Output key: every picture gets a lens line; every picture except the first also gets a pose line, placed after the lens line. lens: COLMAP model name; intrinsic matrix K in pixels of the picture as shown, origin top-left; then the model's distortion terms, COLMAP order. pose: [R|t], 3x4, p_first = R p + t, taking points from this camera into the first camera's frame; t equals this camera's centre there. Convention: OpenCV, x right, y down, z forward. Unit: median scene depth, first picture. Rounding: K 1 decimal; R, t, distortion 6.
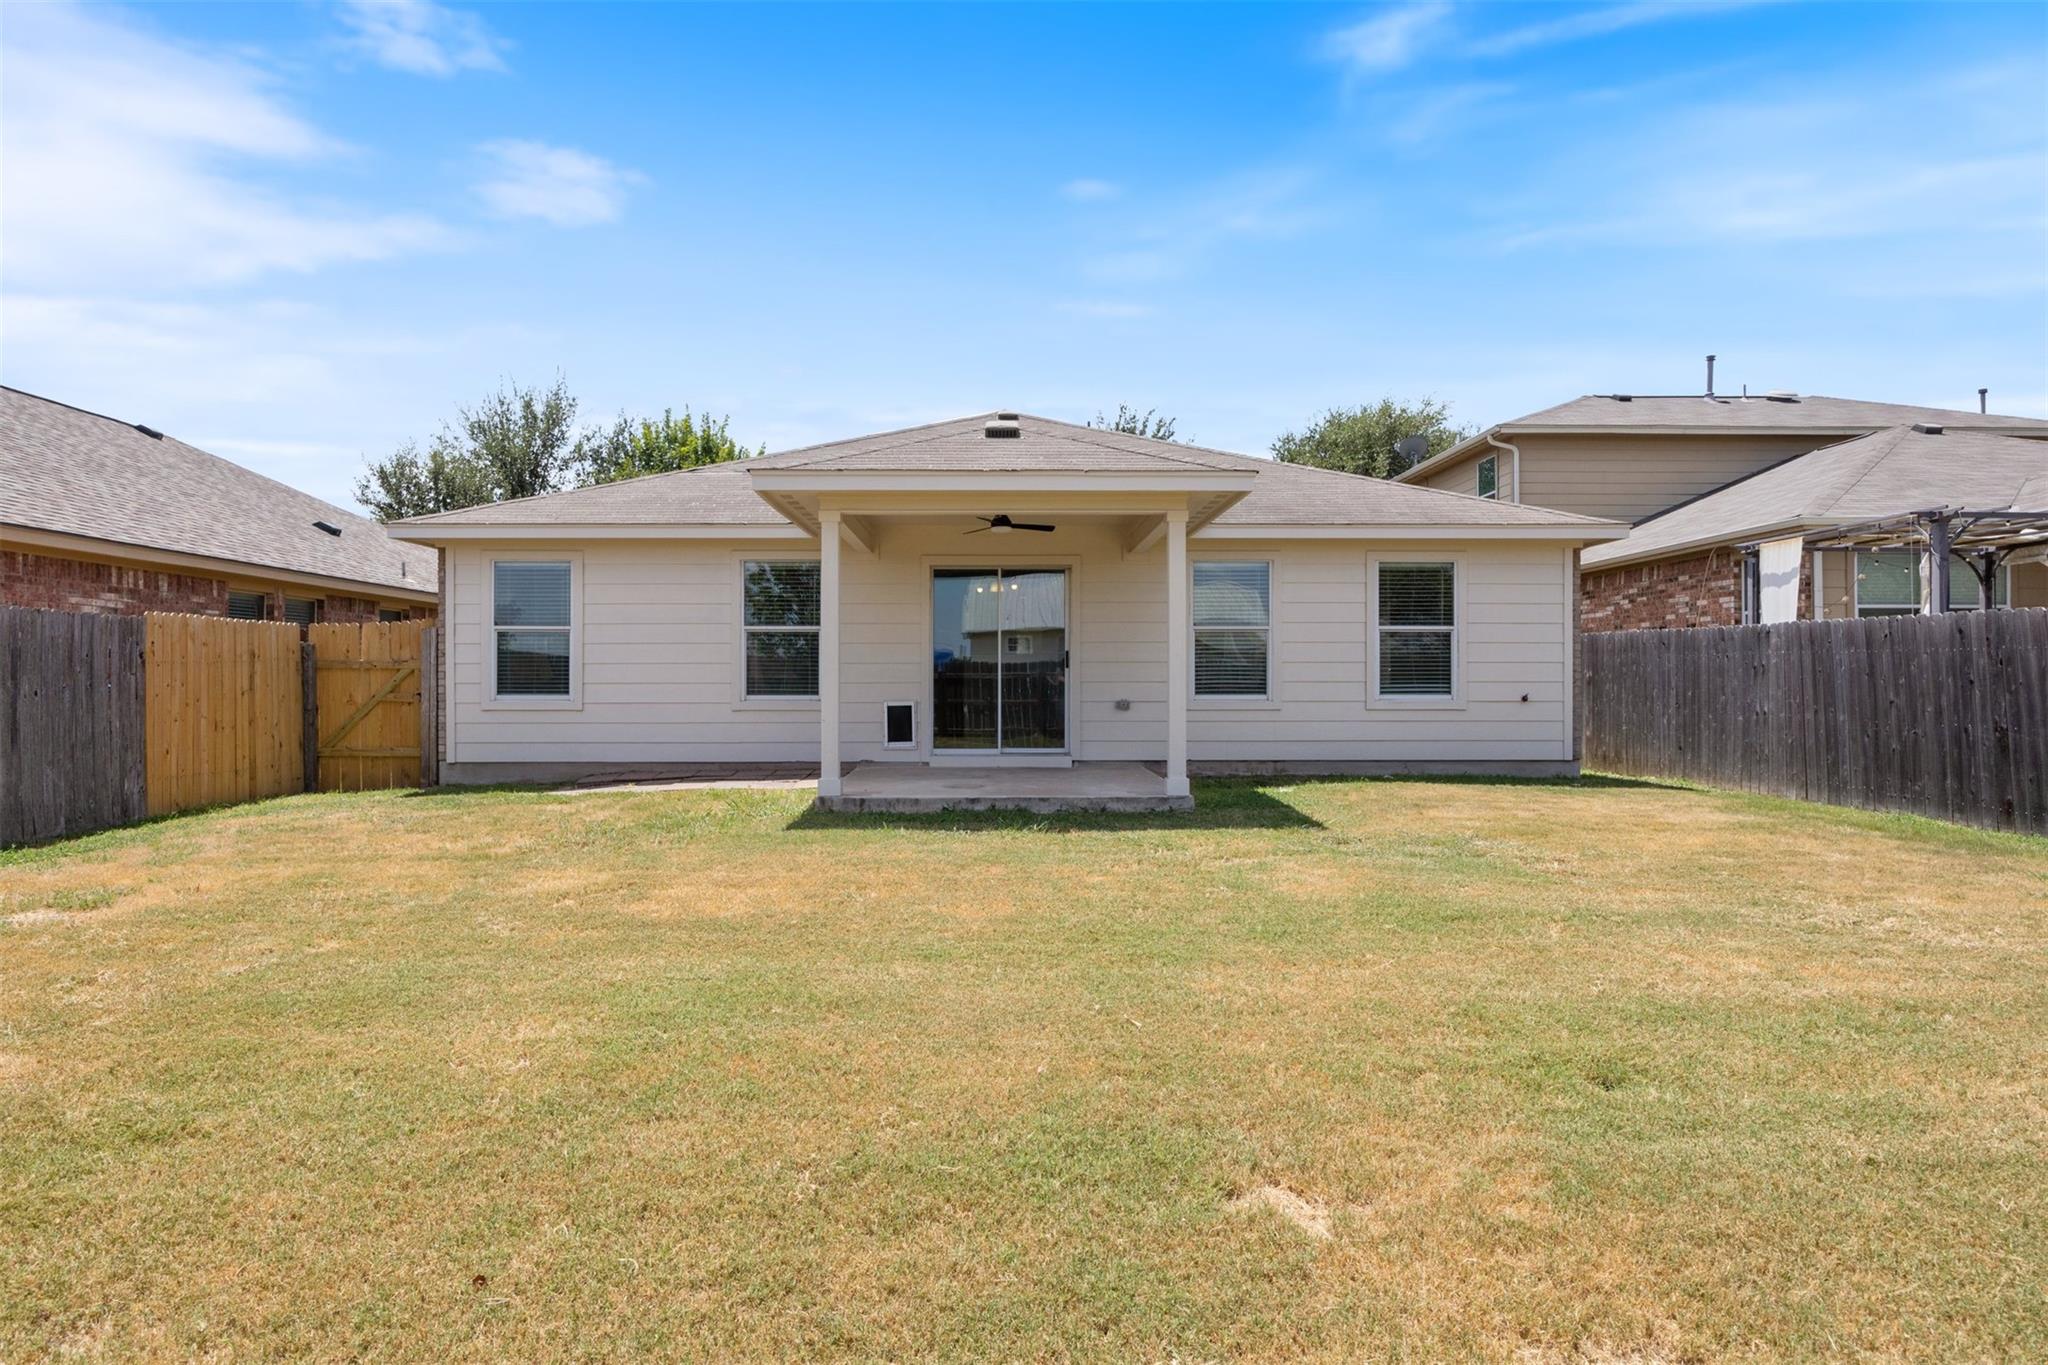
lens RADIAL K [[1201.6, 0, 998.2], [0, 1201.6, 690.6], [0, 0, 1]] dist [-0.003395, 0.006500]
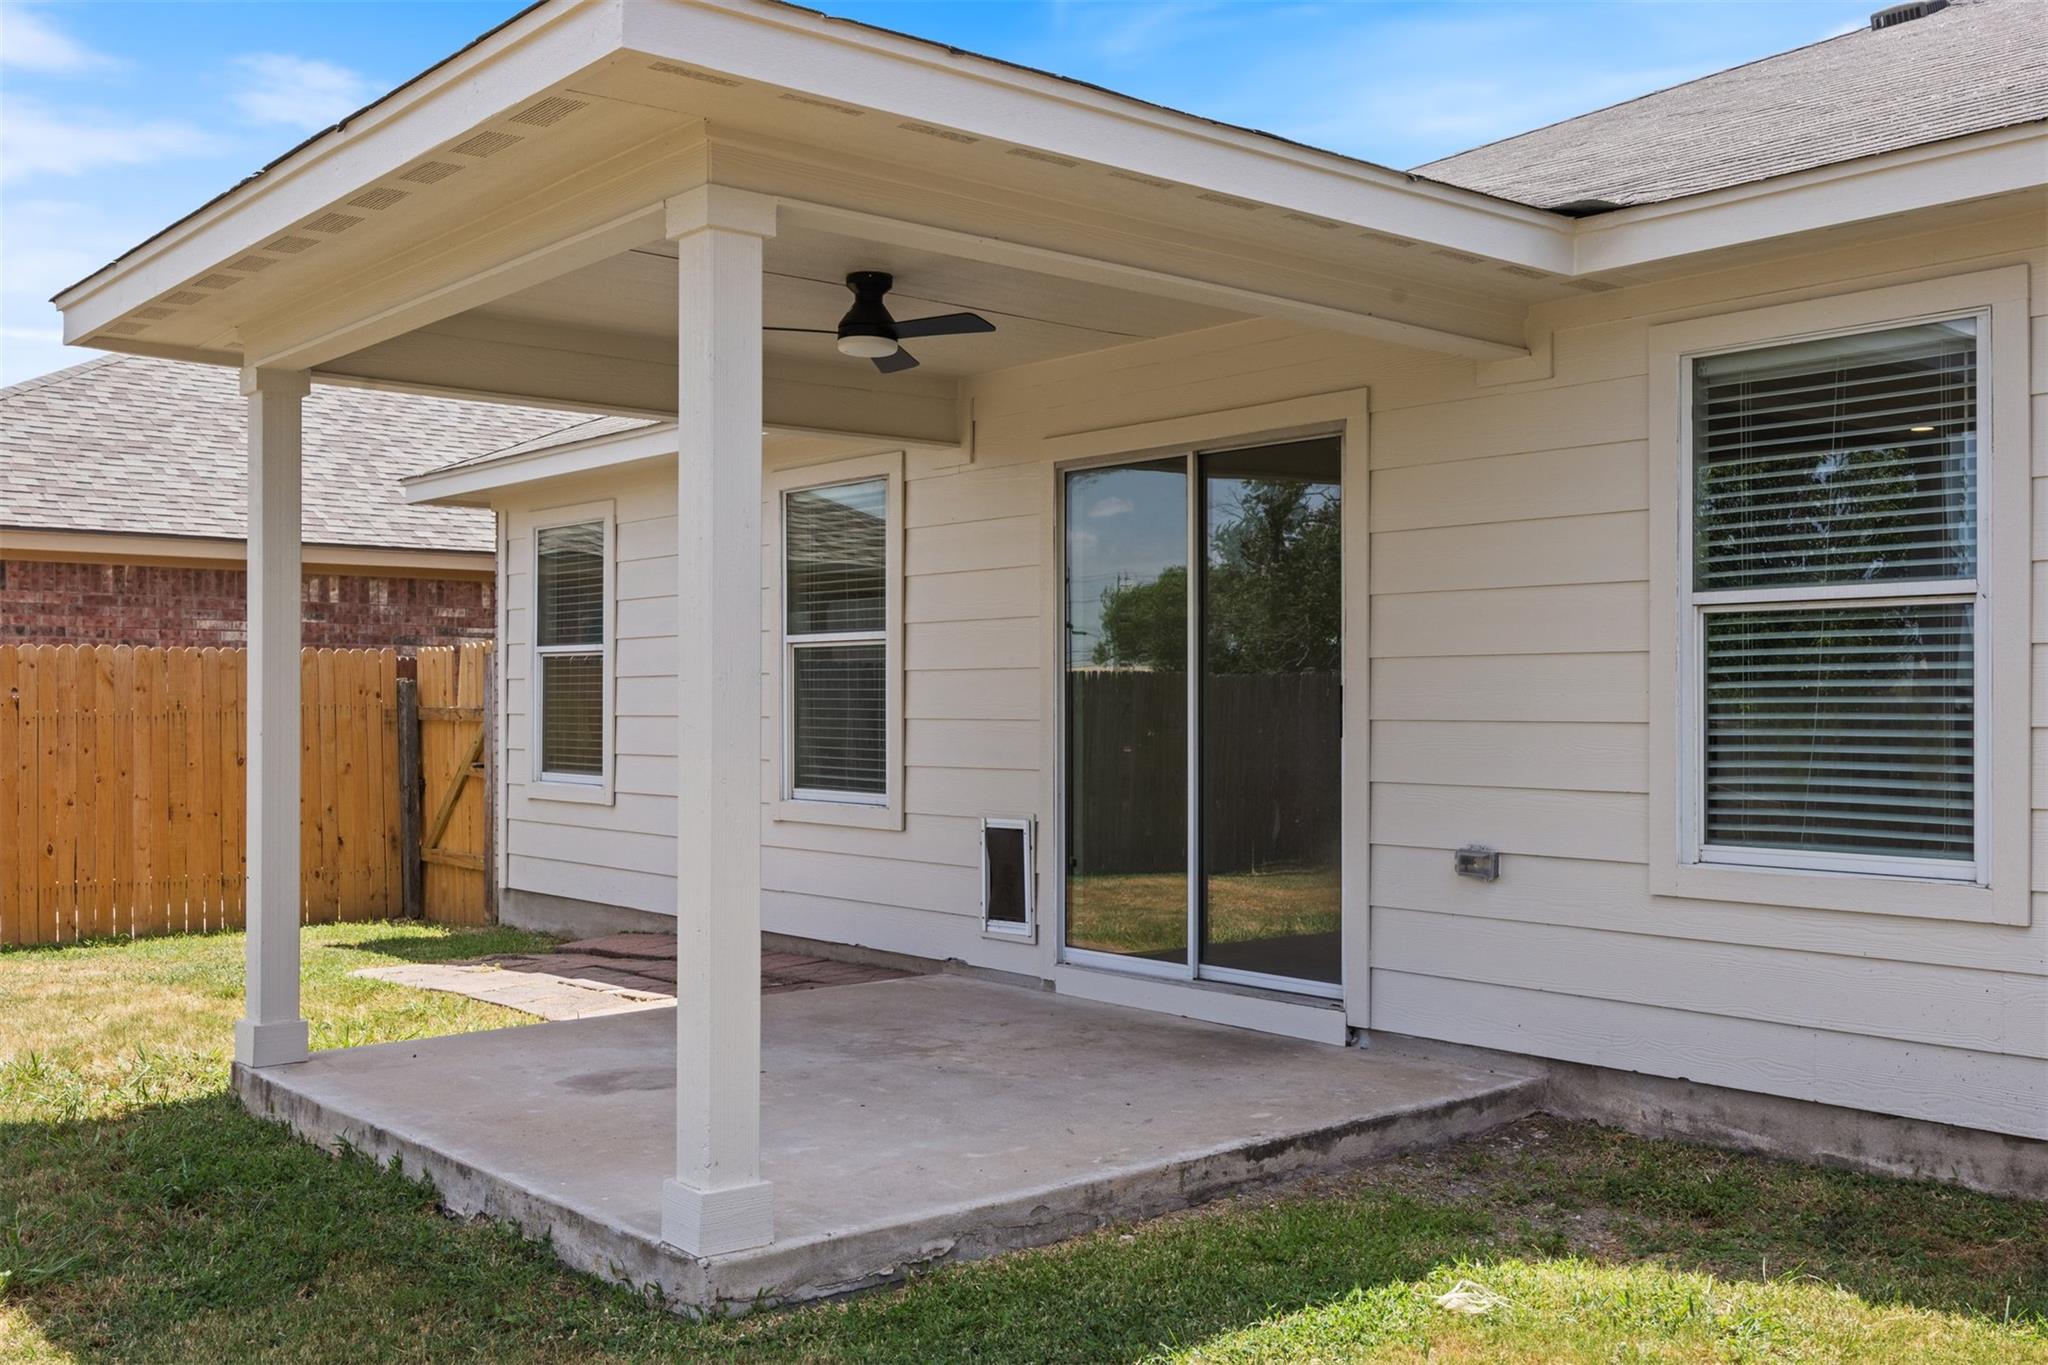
lens RADIAL K [[1957.0, 0, 1016.4], [0, 1957.0, 677.7], [0, 0, 1]] dist [-0.005886, 0.000000]
pose [[0.634121, -0.008620, -0.773186, 0.414228], [-0.006683, 0.999839, -0.016628, -0.025944], [0.773205, 0.015711, 0.633962, 0.601264]]
